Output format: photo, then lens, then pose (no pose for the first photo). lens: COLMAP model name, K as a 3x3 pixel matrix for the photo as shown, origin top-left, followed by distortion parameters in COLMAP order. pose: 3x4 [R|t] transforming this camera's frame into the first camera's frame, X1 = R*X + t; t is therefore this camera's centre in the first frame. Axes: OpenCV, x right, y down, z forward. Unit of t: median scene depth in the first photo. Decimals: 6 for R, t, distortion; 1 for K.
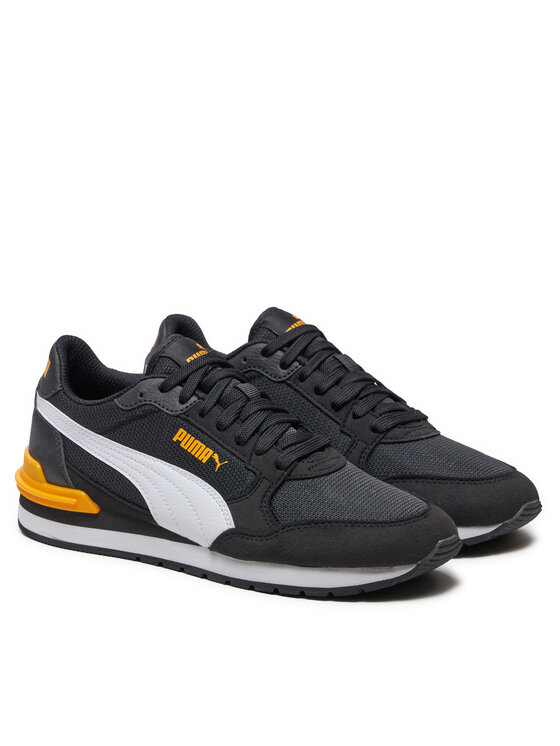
lens RADIAL K [[2195.9, 0, 280.1], [0, 2195.9, 373.0], [0, 0, 1]] dist [-0.057836, 0.000000]
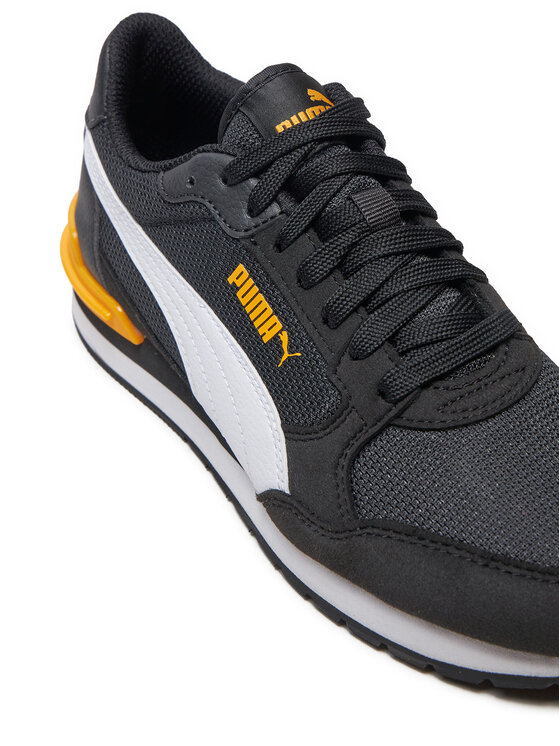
lens RADIAL K [[1367.0, 0, 279.4], [0, 1367.0, 372.1], [0, 0, 1]] dist [-0.039378, 0.000000]
pose [[0.925924, 0.199032, -0.321015, 0.076906], [-0.045231, 0.902212, 0.428914, -0.095579], [0.374991, -0.382622, 0.844383, 0.714929]]
